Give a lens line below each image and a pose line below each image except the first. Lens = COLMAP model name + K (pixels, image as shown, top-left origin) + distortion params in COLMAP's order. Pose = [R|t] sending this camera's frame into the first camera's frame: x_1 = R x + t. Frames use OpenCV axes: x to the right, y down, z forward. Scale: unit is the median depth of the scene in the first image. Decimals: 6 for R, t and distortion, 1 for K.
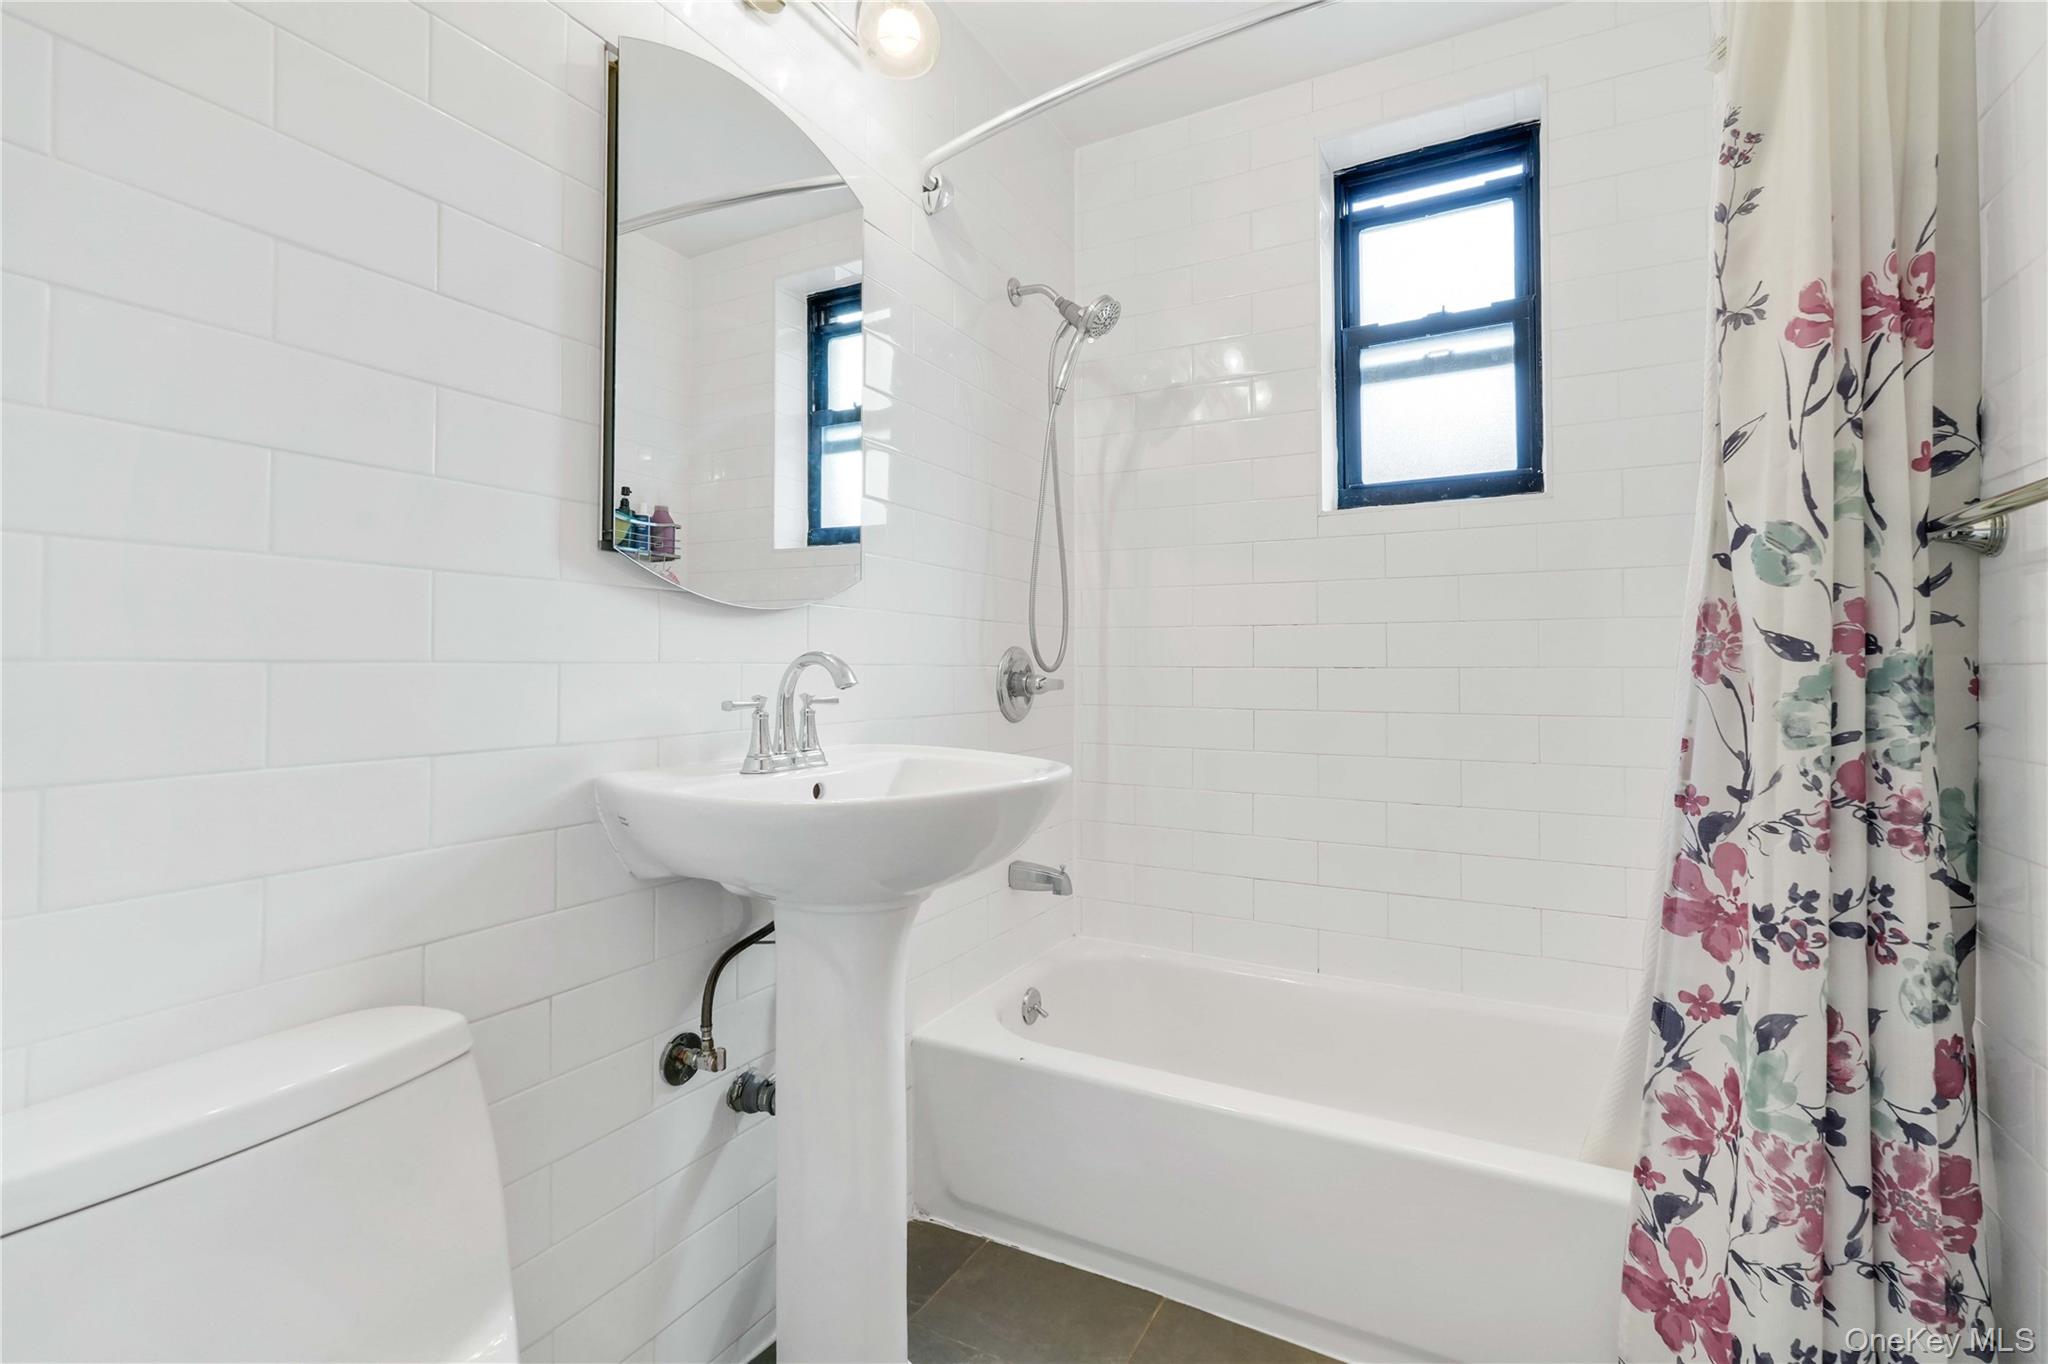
lens RADIAL K [[906.9, 0, 1063.5], [0, 906.9, 649.1], [0, 0, 1]] dist [-0.002373, 0.006358]
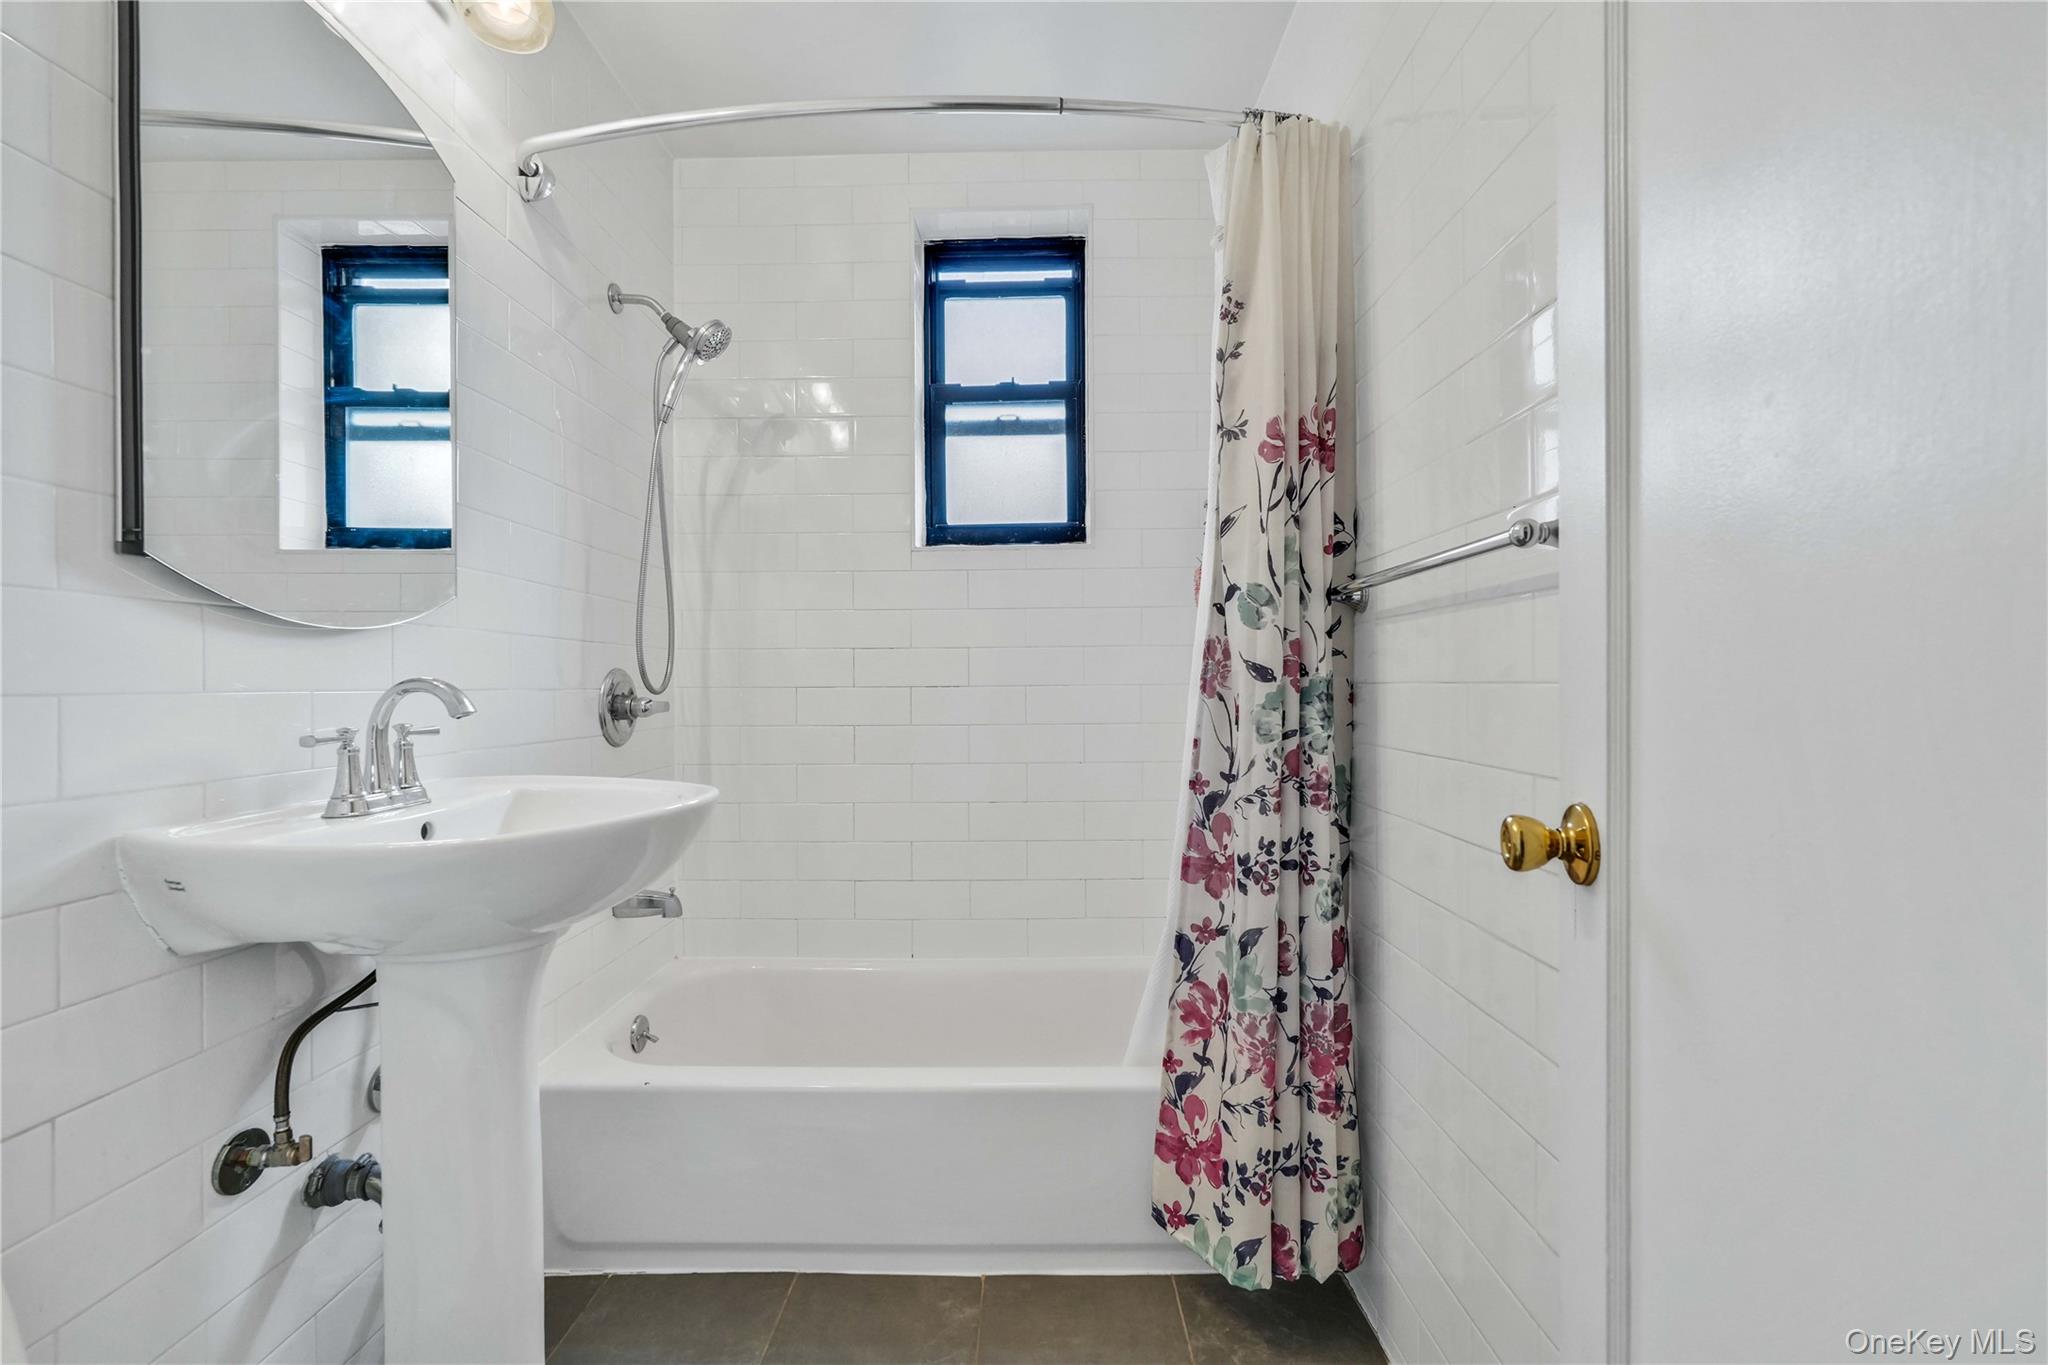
lens RADIAL K [[906.4, 0, 1024.3], [0, 906.4, 680.1], [0, 0, 1]] dist [0.006091, 0.004142]
pose [[0.887557, -0.006307, 0.460655, -0.161914], [-0.002680, 0.999819, 0.018853, -0.013648], [-0.460690, -0.017968, 0.887379, -0.082267]]
